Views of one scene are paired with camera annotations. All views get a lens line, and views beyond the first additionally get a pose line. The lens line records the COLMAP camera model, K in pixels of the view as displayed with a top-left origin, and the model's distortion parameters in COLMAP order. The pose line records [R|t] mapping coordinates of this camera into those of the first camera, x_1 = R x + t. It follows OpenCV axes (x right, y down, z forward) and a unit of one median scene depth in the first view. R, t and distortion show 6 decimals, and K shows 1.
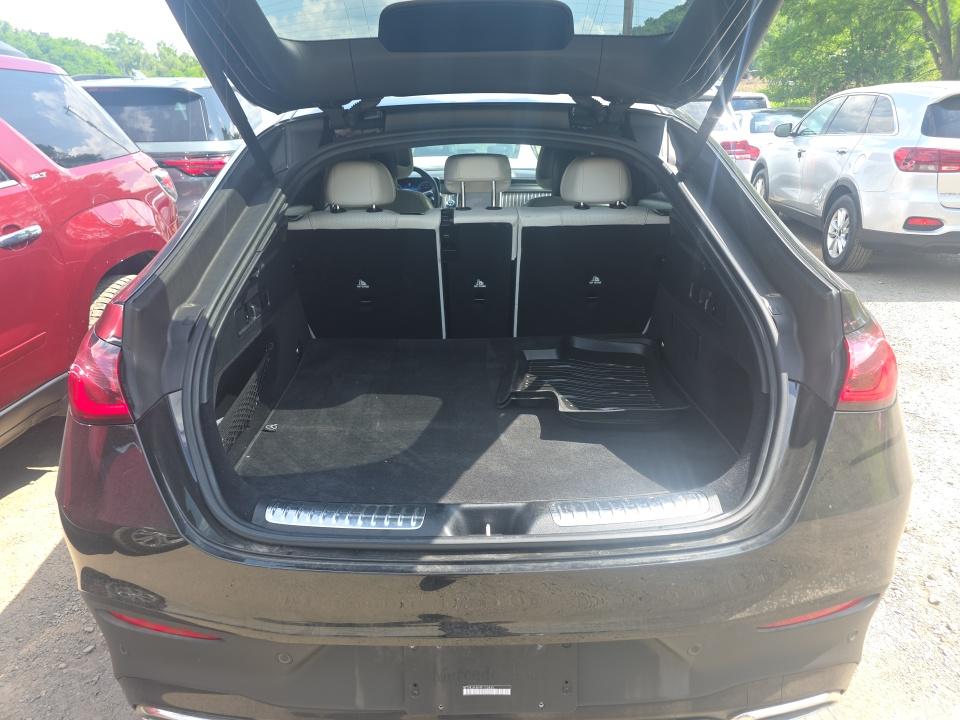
lens RADIAL K [[641.2, 0, 480.0], [0, 641.2, 360.0], [0, 0, 1]] dist [0.018587, -0.018431]
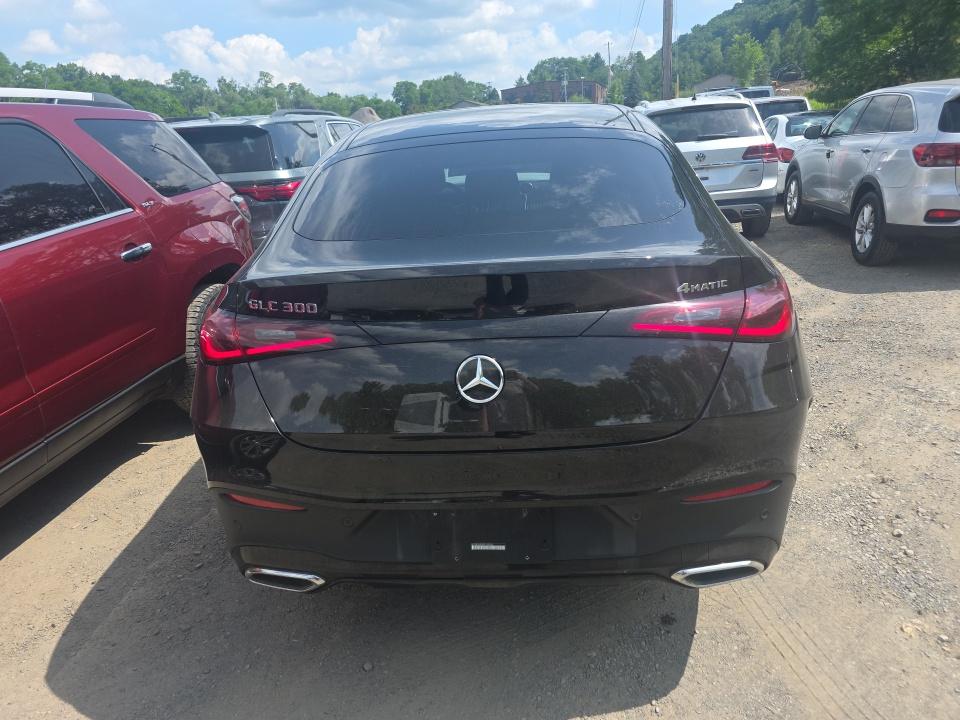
lens RADIAL K [[640.7, 0, 480.0], [0, 640.7, 360.0], [0, 0, 1]] dist [0.025087, -0.032674]
pose [[0.996257, -0.024086, -0.083011, 0.026414], [0.022103, 0.999450, -0.024723, 0.030870], [0.083561, 0.022796, 0.996242, -0.091560]]
